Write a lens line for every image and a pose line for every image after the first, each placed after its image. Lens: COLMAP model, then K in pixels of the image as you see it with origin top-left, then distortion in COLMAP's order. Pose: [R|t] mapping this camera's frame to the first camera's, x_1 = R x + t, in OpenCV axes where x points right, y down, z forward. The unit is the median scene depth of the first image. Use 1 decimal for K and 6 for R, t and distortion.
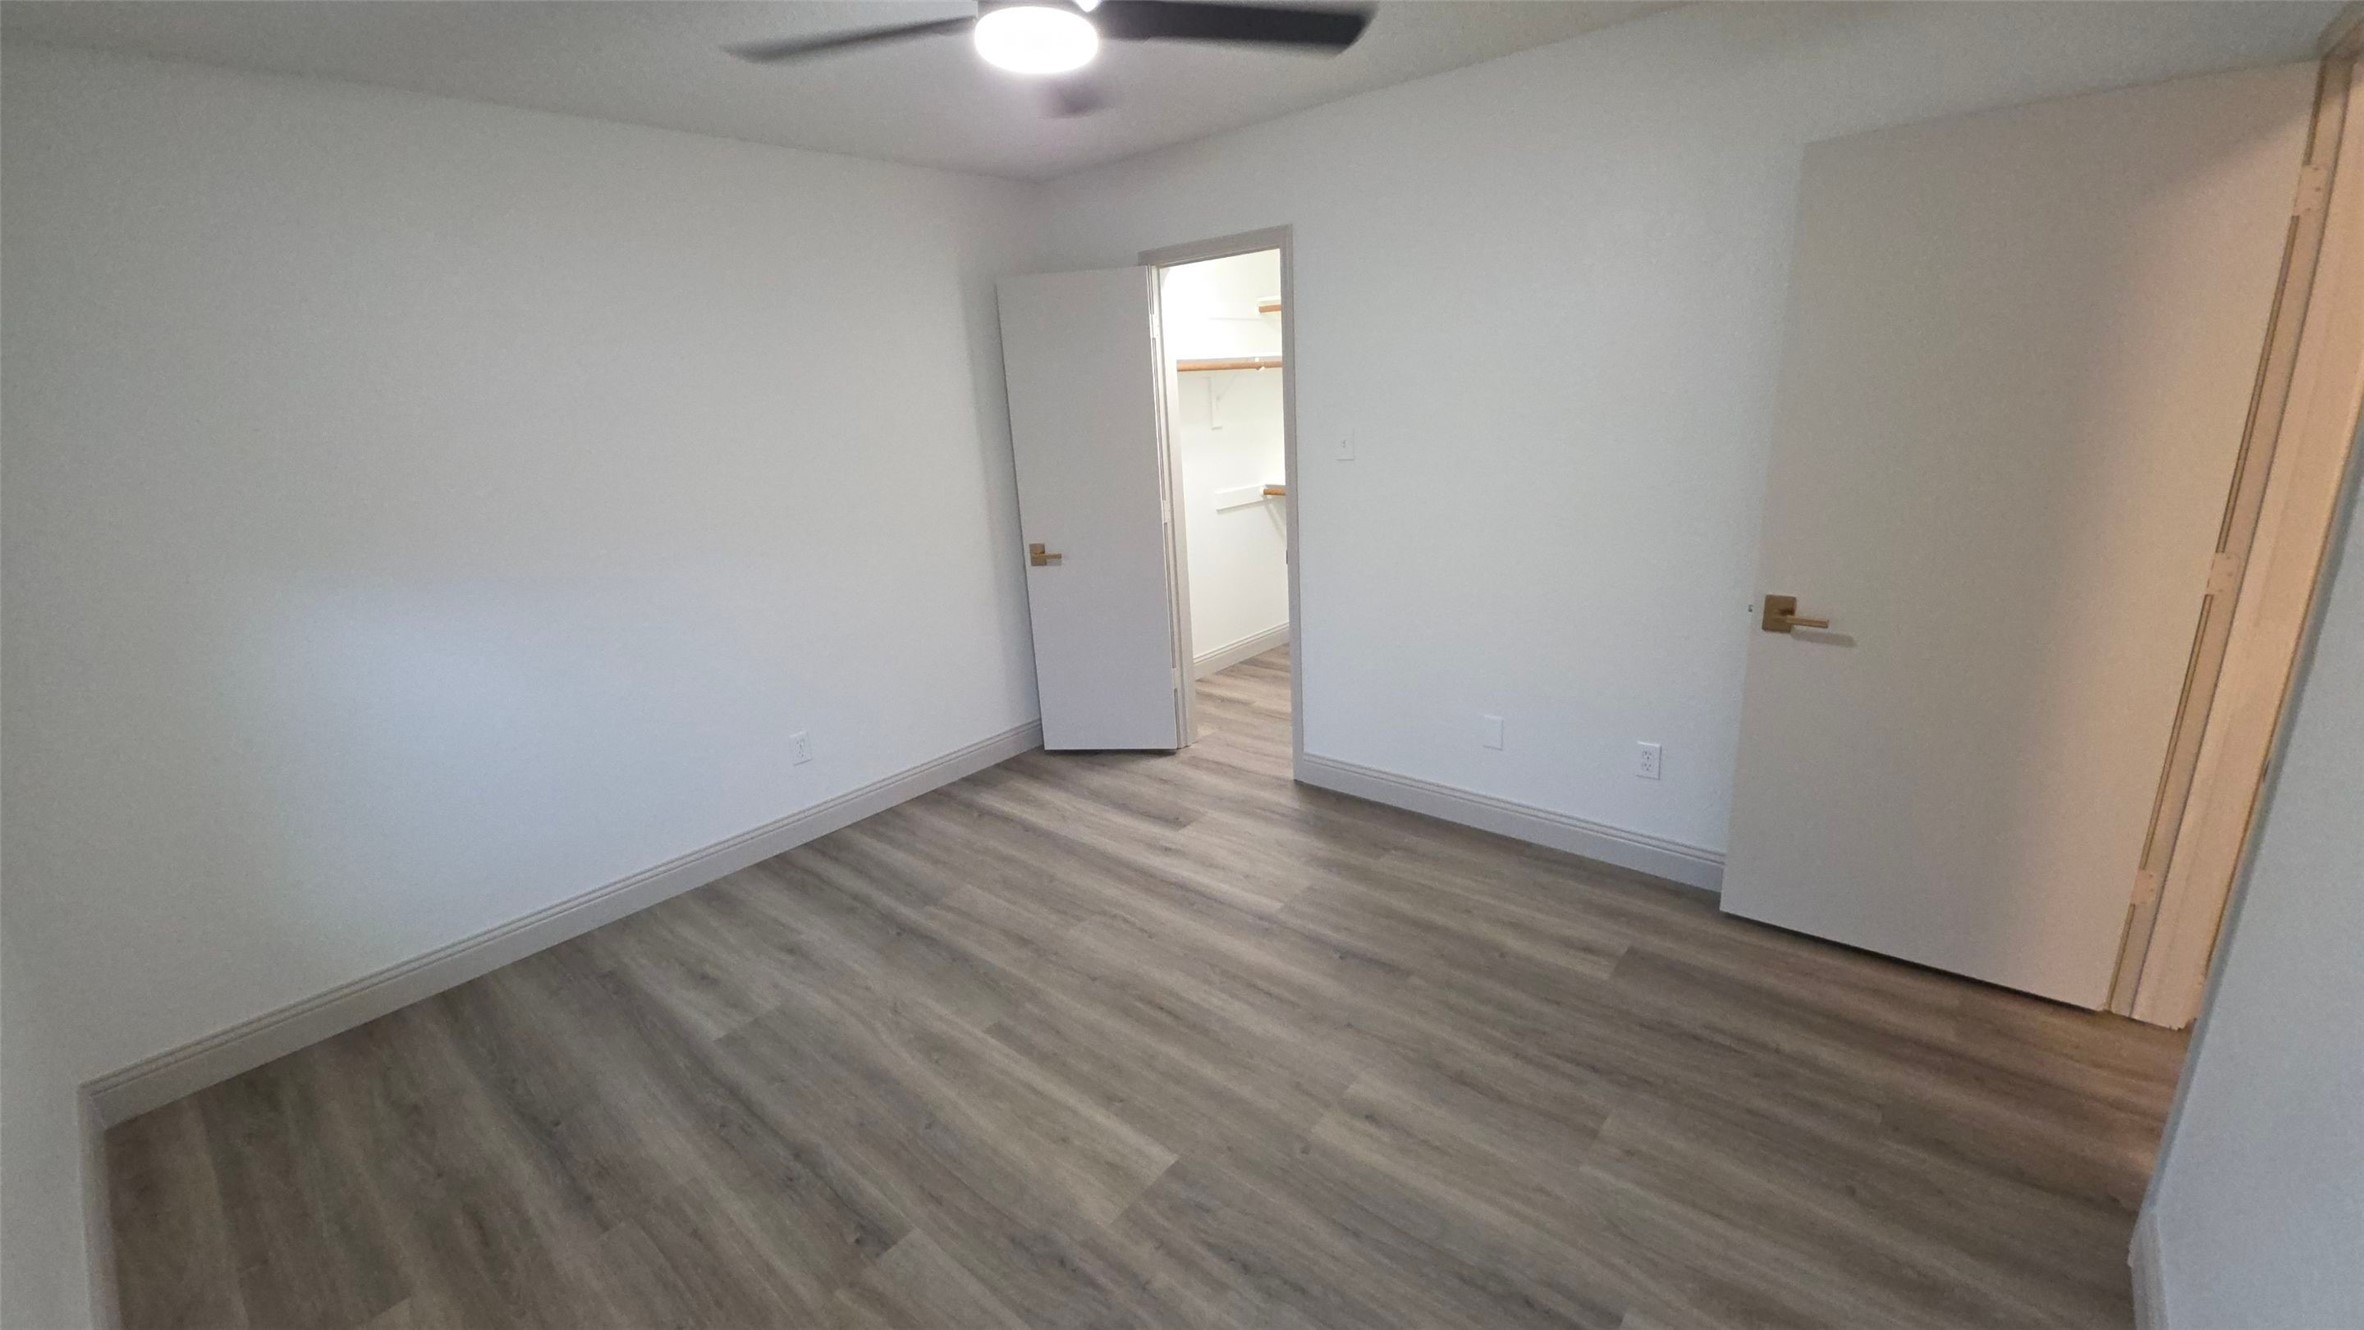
lens RADIAL K [[941.4, 0, 1180.6], [0, 941.4, 653.7], [0, 0, 1]] dist [0.006734, -0.005371]
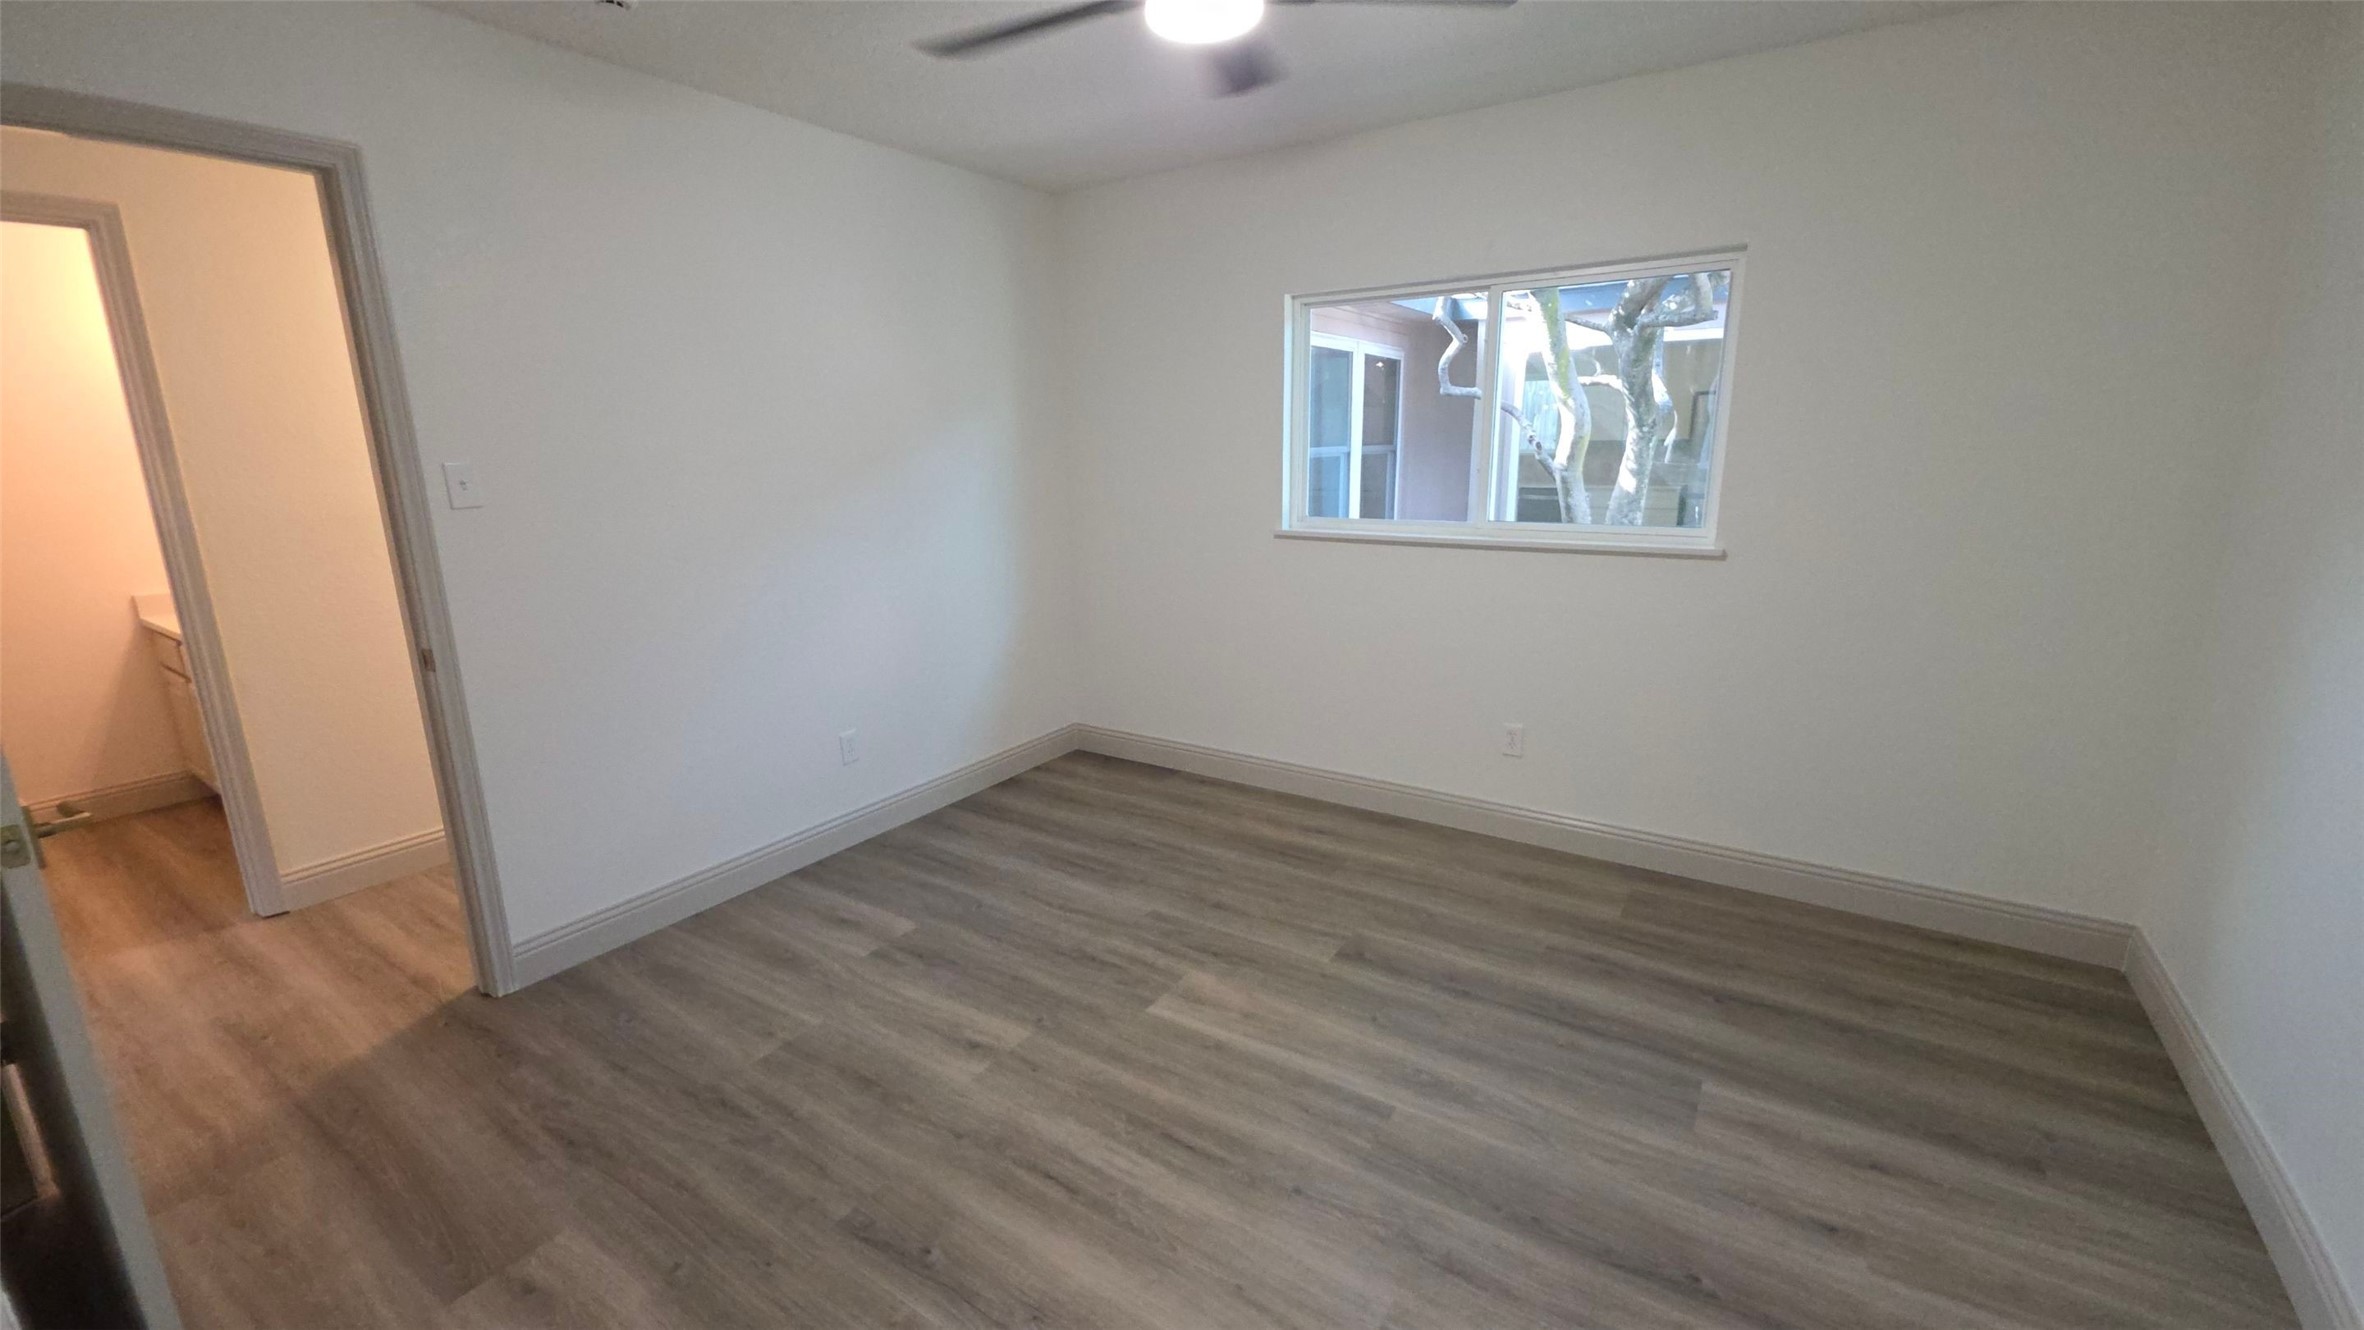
lens RADIAL K [[941.4, 0, 1180.6], [0, 941.4, 653.7], [0, 0, 1]] dist [0.006734, -0.005371]
pose [[-0.989149, 0.100696, -0.106978, 0.032961], [0.035921, 0.871828, 0.488493, -0.408451], [0.142456, 0.479350, -0.865985, 1.661856]]
